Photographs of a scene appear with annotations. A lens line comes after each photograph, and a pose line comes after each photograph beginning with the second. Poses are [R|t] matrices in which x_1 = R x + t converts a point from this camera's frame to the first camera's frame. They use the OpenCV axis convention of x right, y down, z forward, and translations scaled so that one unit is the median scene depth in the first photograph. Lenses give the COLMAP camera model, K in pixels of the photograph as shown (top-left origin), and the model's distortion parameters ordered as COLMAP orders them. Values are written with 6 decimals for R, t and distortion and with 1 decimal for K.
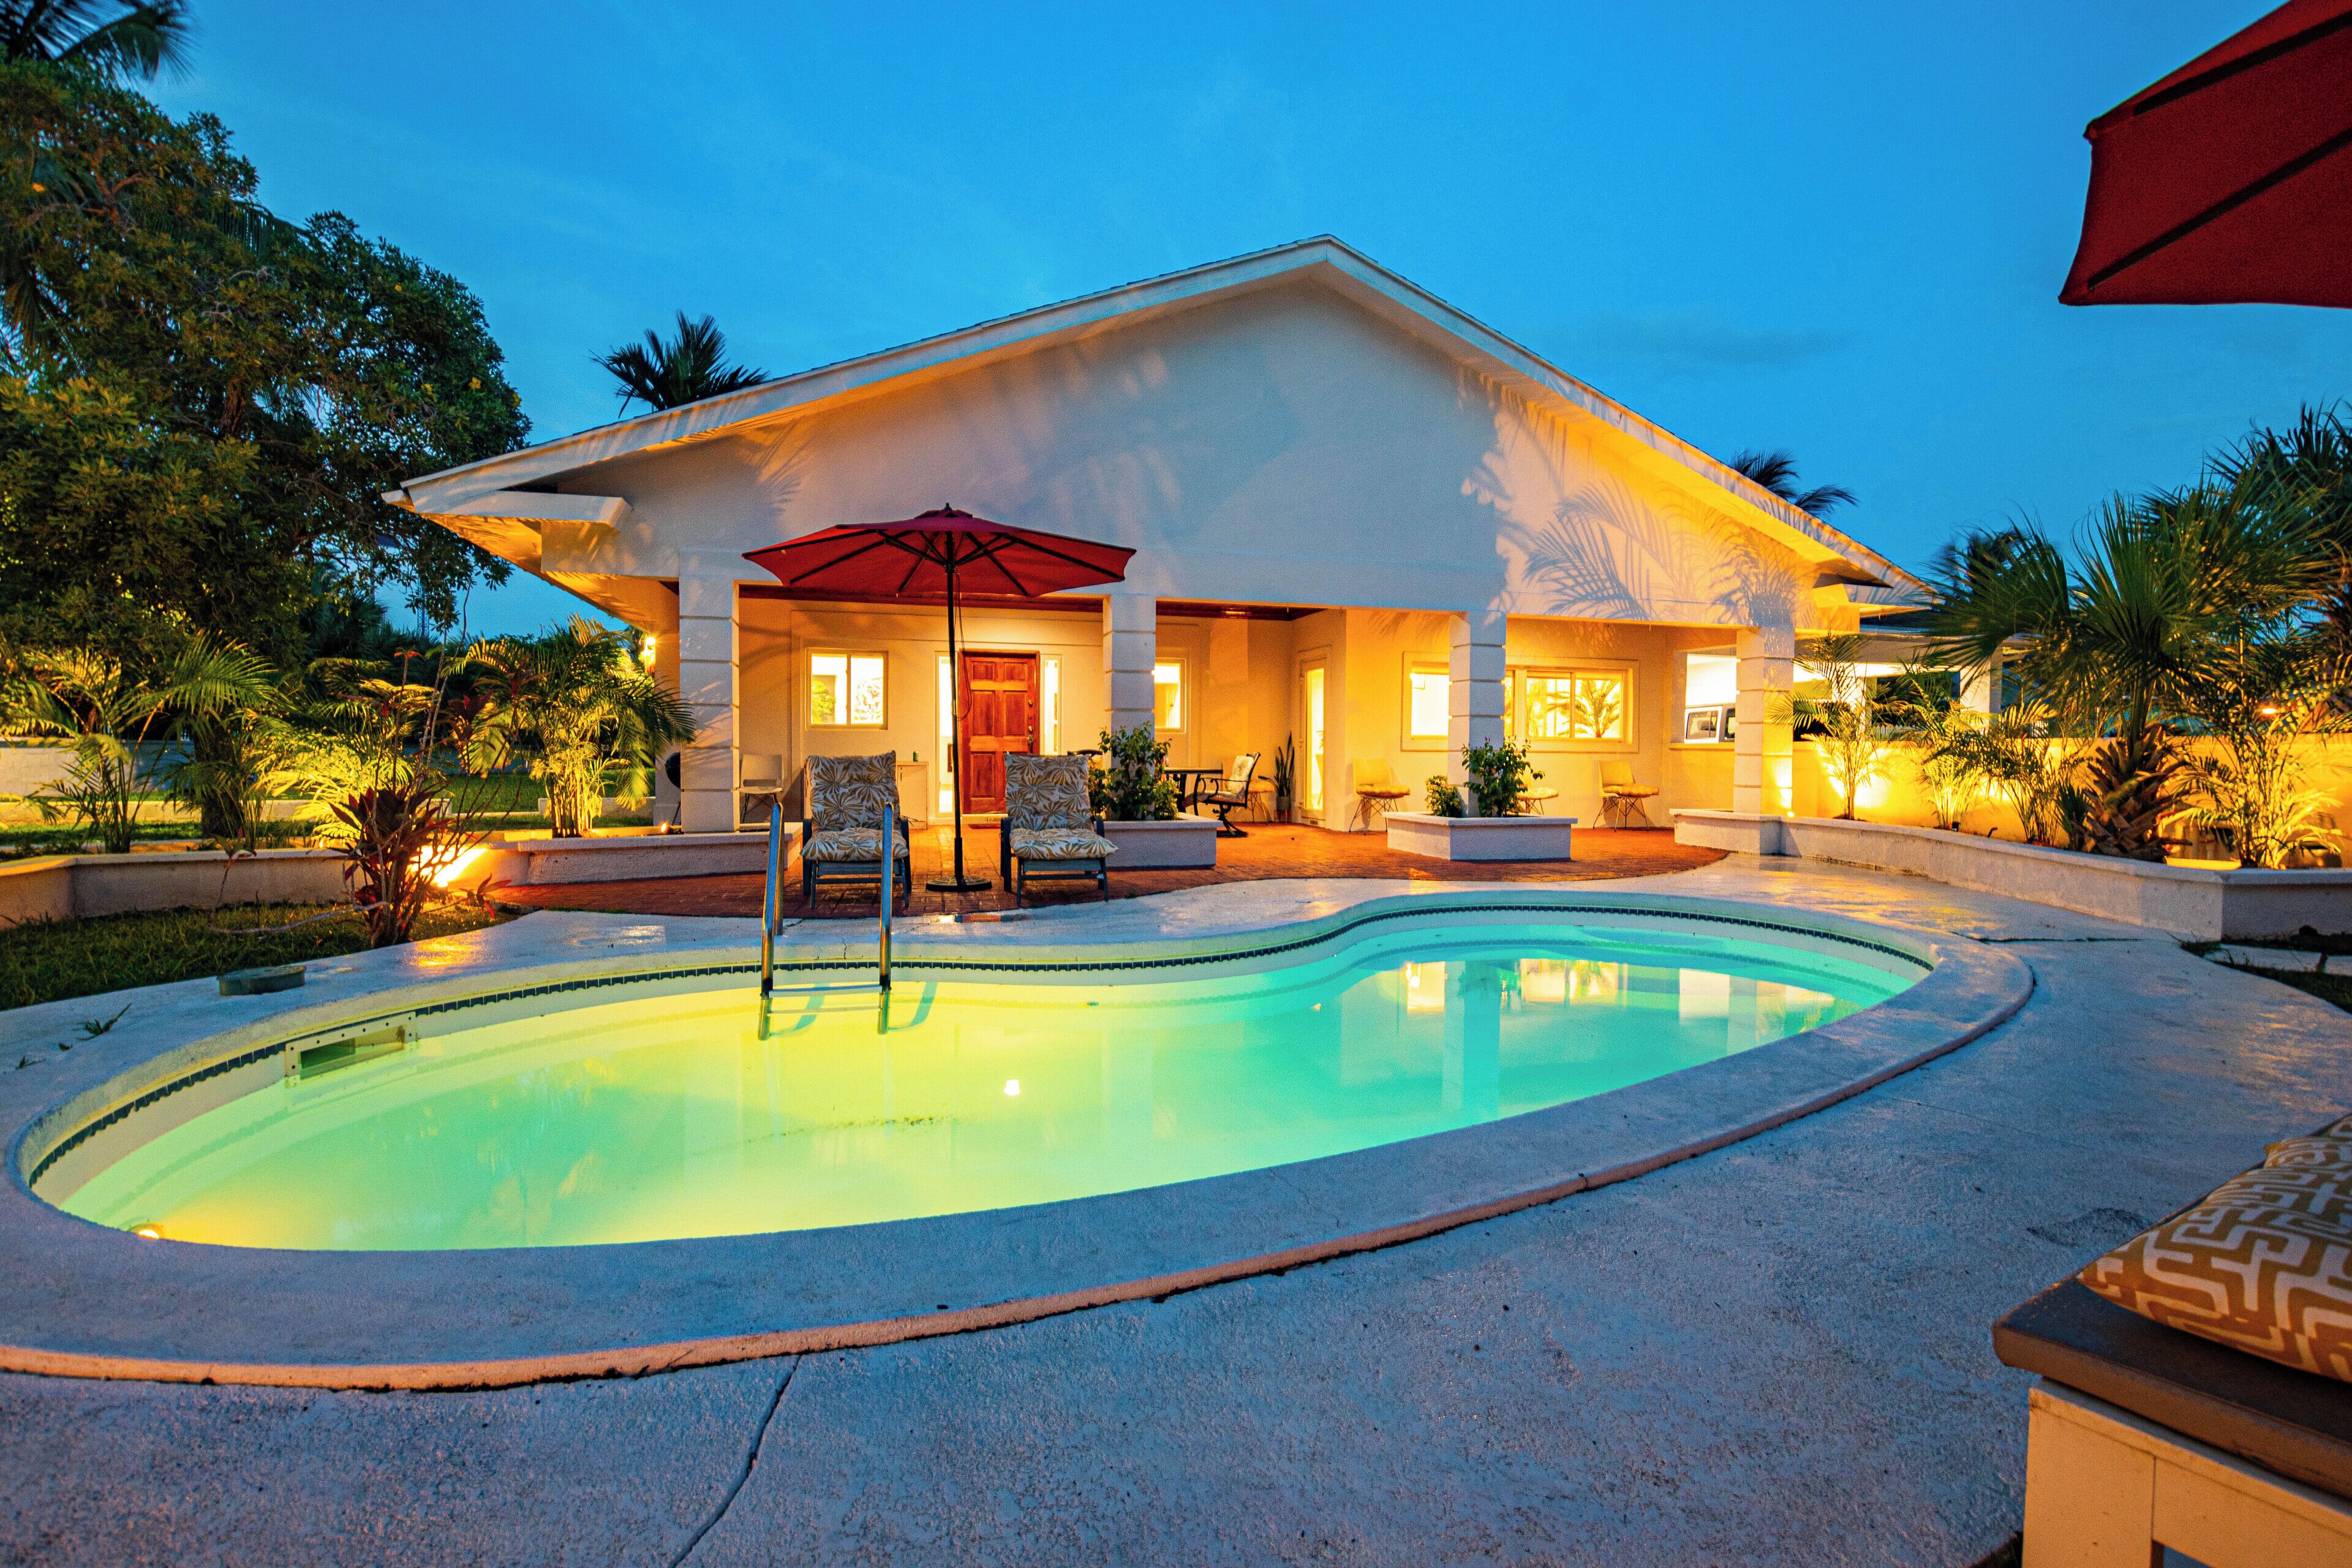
lens RADIAL K [[1098.3, 0, 1176.0], [0, 1098.3, 784.0], [0, 0, 1]] dist [-0.028281, 0.001246]
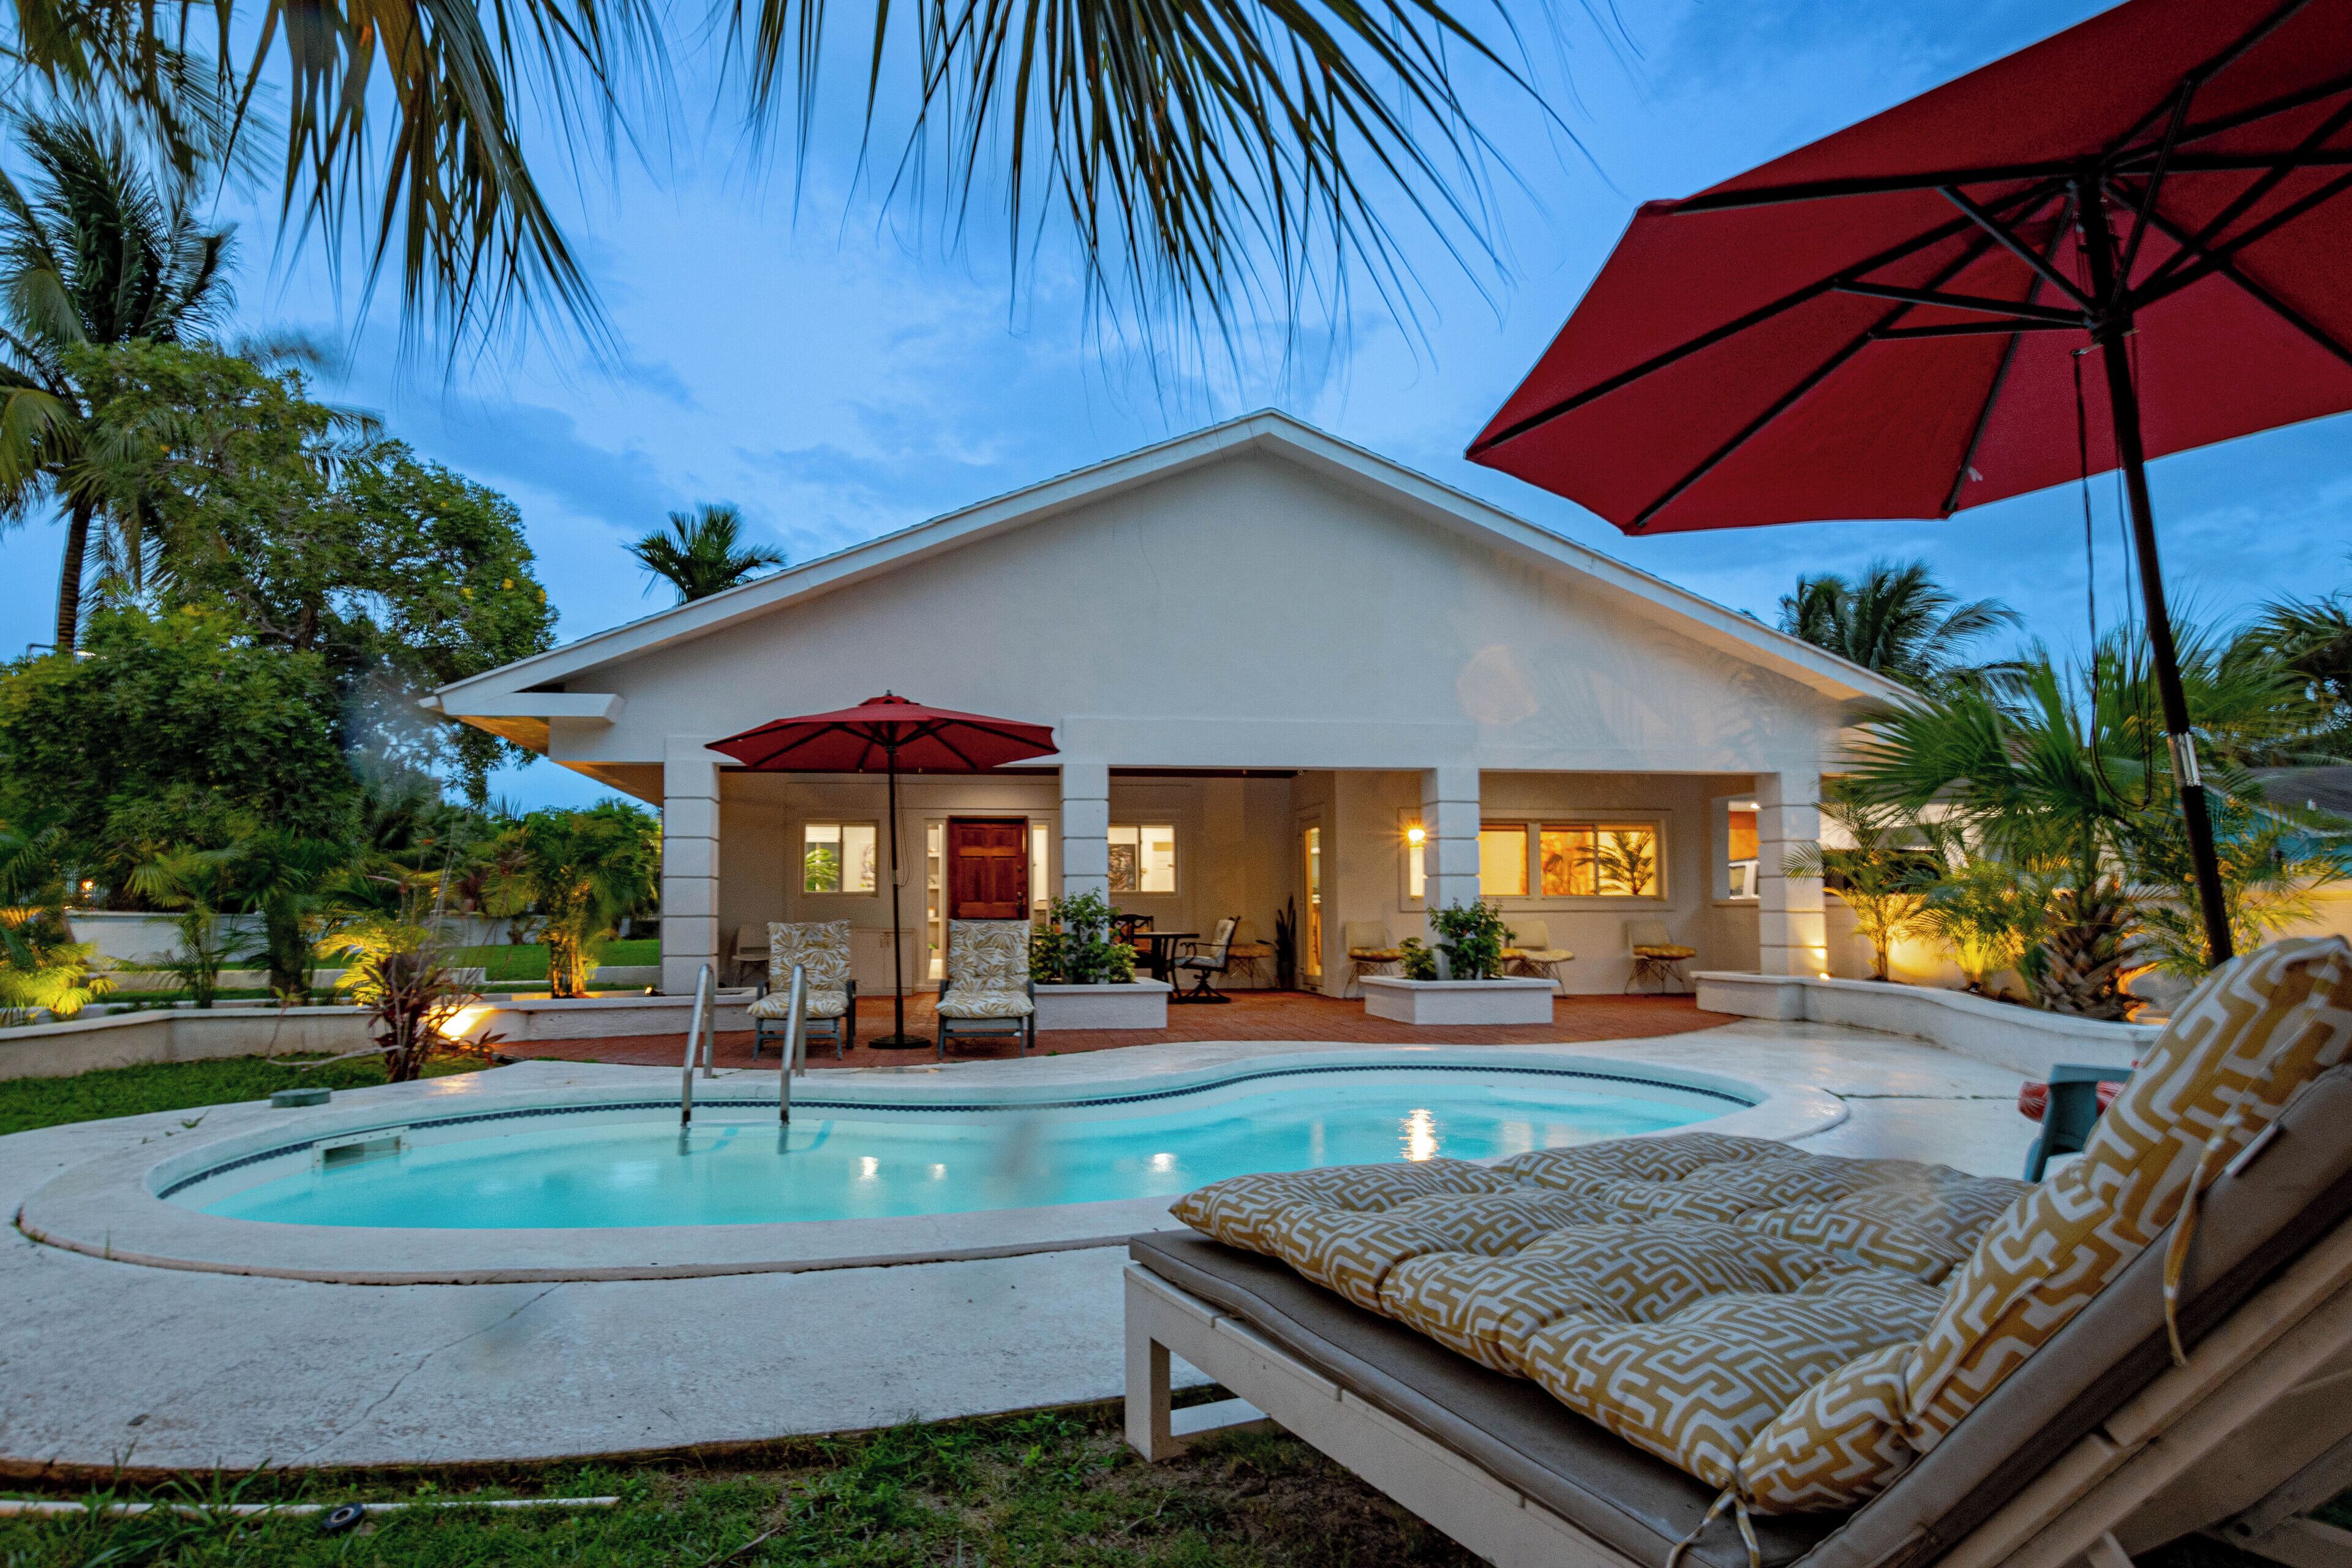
lens RADIAL K [[1393.1, 0, 1173.9], [0, 1393.1, 853.2], [0, 0, 1]] dist [-0.017512, -0.020612]
pose [[0.987067, -0.018651, -0.159222, 0.238579], [0.006539, 0.997067, -0.076257, 0.010938], [0.160177, 0.074230, 0.984293, -0.253896]]
